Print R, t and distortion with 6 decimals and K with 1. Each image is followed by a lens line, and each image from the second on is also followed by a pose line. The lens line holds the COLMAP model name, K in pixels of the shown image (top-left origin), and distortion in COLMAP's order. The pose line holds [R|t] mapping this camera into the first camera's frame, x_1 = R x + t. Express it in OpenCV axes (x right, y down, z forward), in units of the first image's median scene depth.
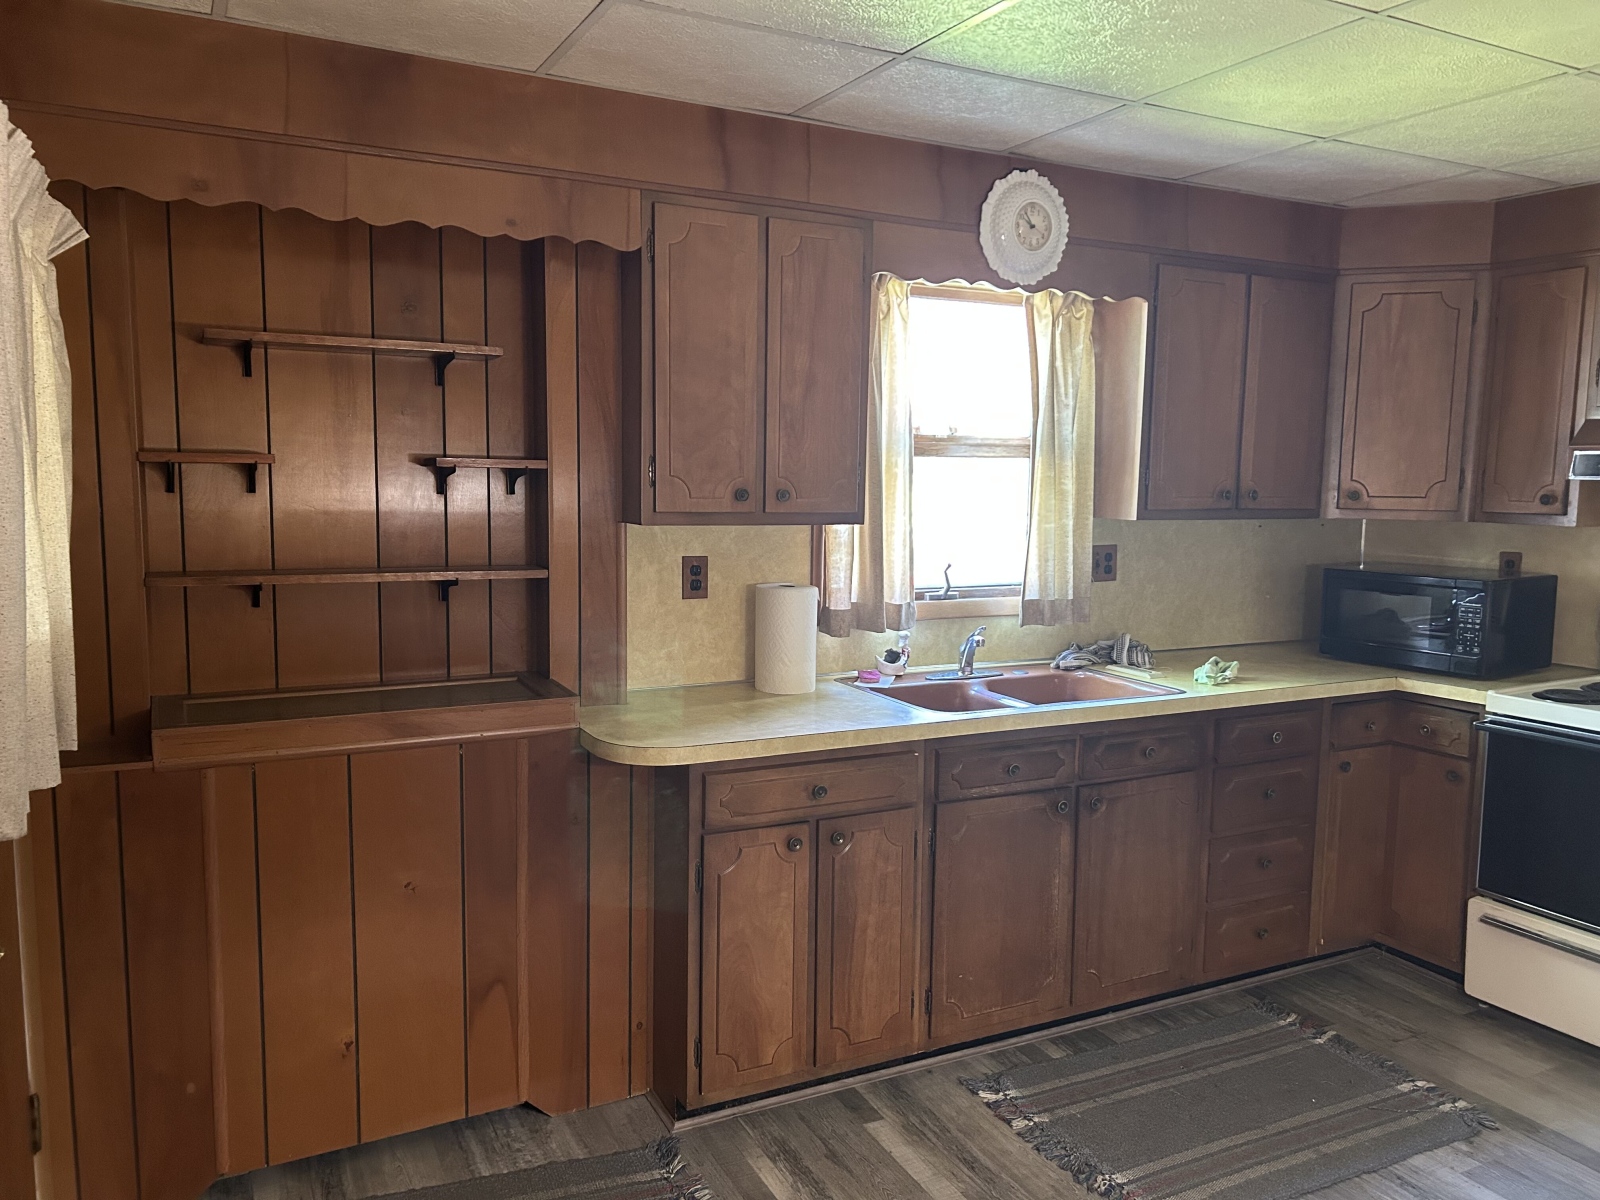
lens RADIAL K [[1204.8, 0, 826.0], [0, 1204.8, 605.0], [0, 0, 1]] dist [0.079495, -0.106521]
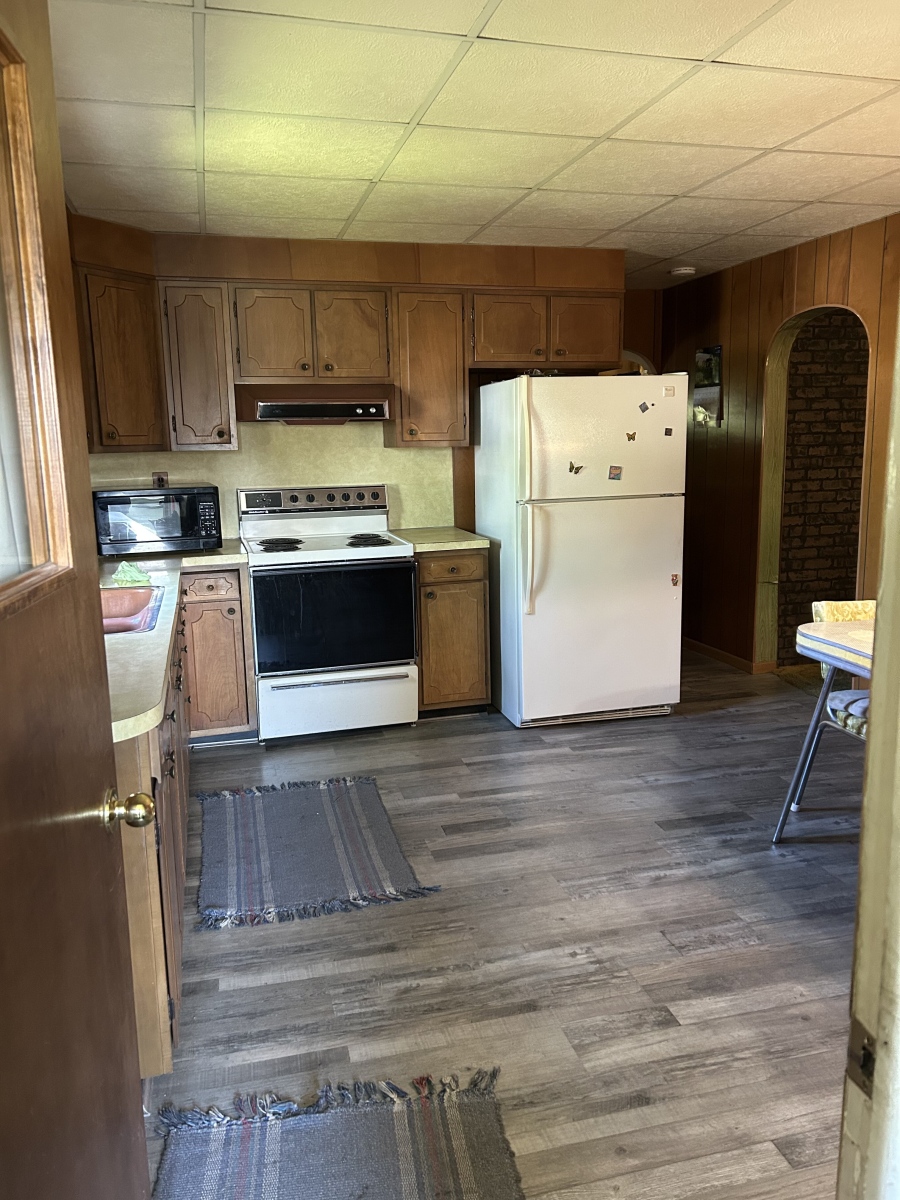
lens RADIAL K [[903.6, 0, 451.3], [0, 903.6, 598.3], [0, 0, 1]] dist [0.079495, -0.106521]
pose [[0.211871, -0.200990, 0.956407, -0.558816], [0.133512, 0.975401, 0.175405, -0.046152], [-0.968135, 0.090529, 0.233494, 0.462136]]
